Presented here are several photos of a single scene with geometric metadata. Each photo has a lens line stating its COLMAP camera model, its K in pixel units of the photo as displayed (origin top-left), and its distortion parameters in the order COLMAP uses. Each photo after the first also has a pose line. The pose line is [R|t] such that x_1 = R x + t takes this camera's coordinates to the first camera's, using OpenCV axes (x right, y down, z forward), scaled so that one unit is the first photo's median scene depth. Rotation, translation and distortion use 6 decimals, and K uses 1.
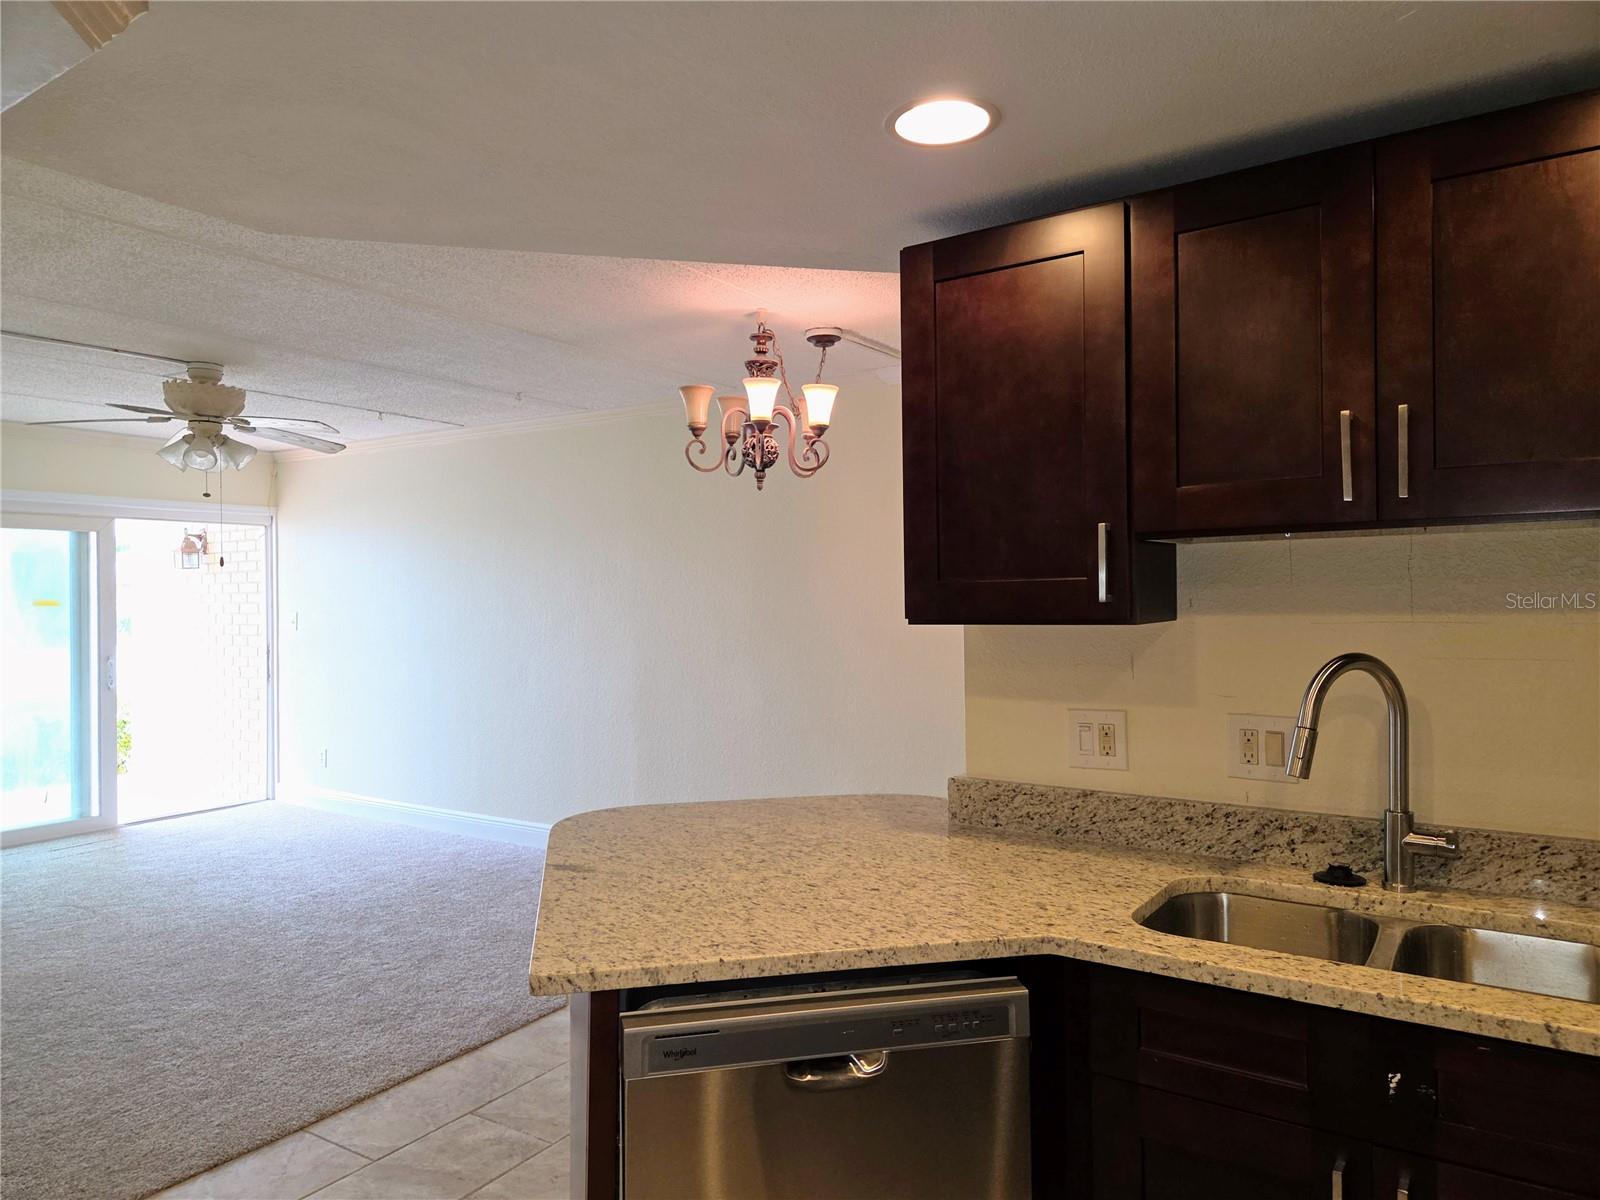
lens RADIAL K [[1072.3, 0, 793.2], [0, 1072.3, 588.9], [0, 0, 1]] dist [0.078518, -0.058660]
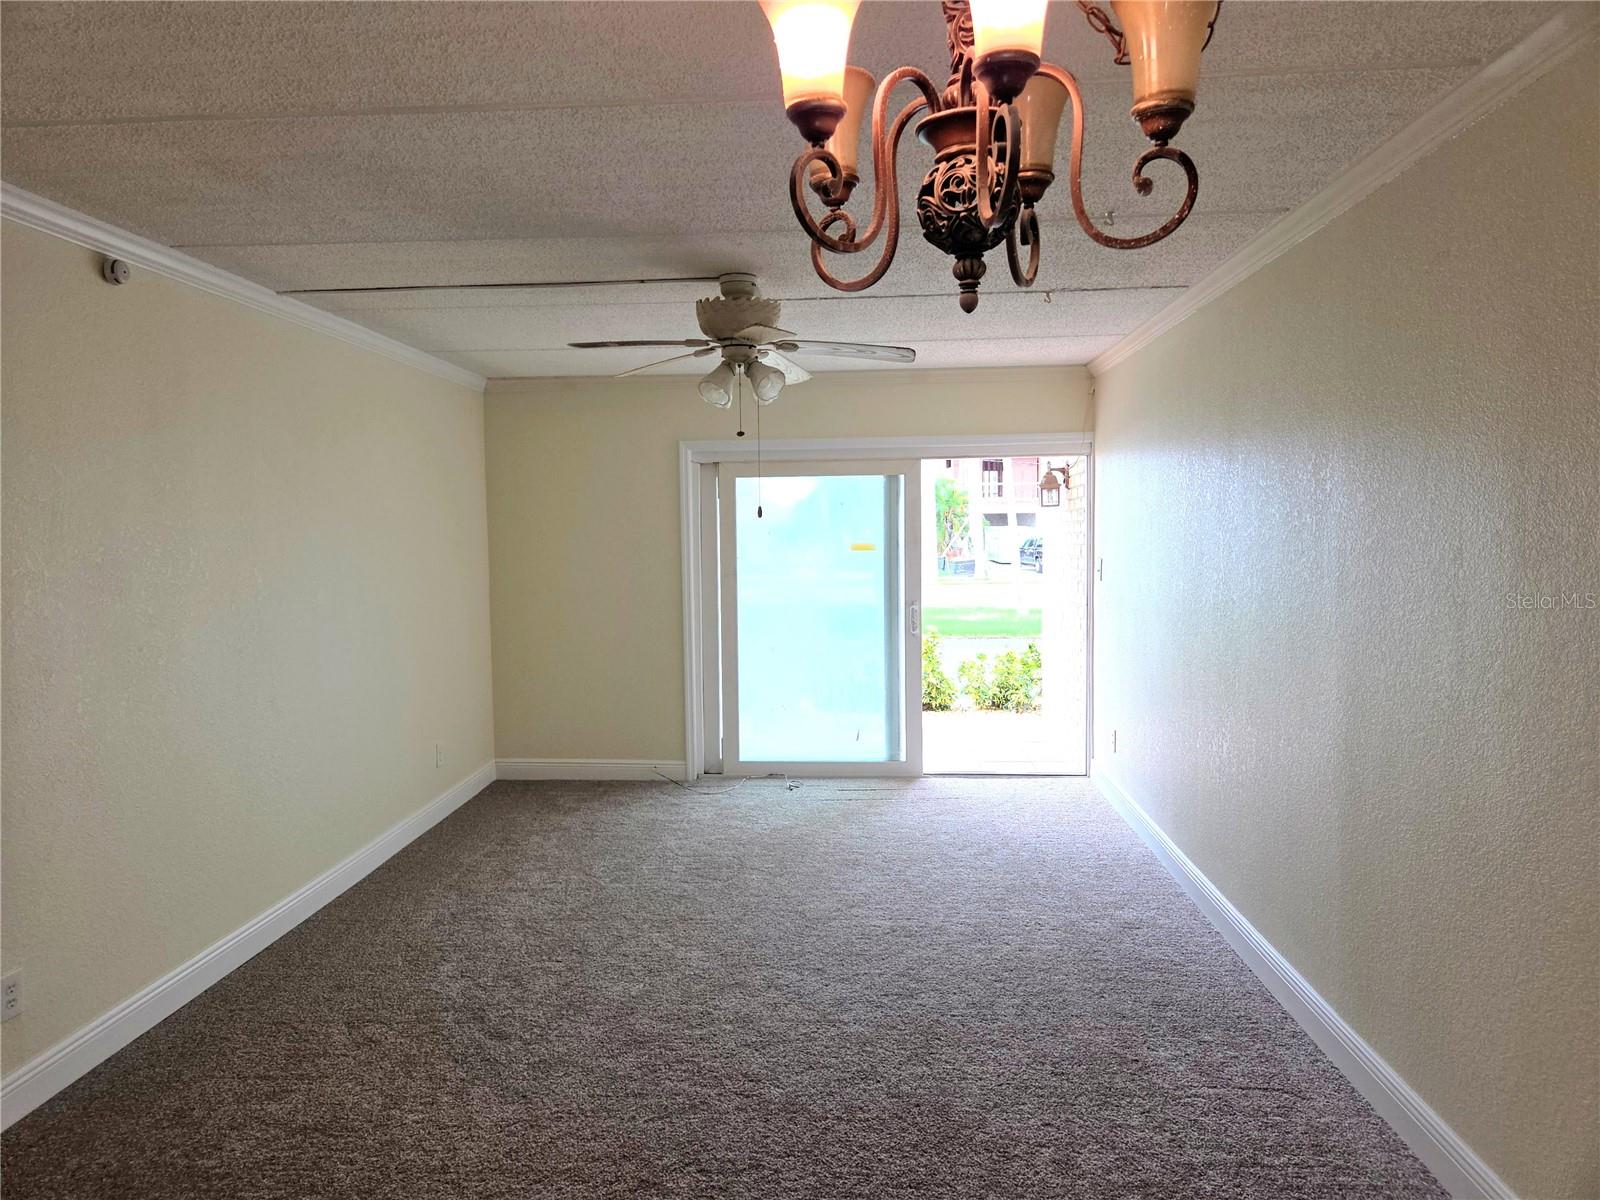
lens RADIAL K [[1072.3, 0, 793.2], [0, 1072.3, 588.9], [0, 0, 1]] dist [0.078518, -0.058660]
pose [[0.502498, 0.044172, -0.863449, 0.150982], [0.019538, 0.997859, 0.062418, -0.012012], [0.864358, -0.048235, 0.500559, 0.434932]]
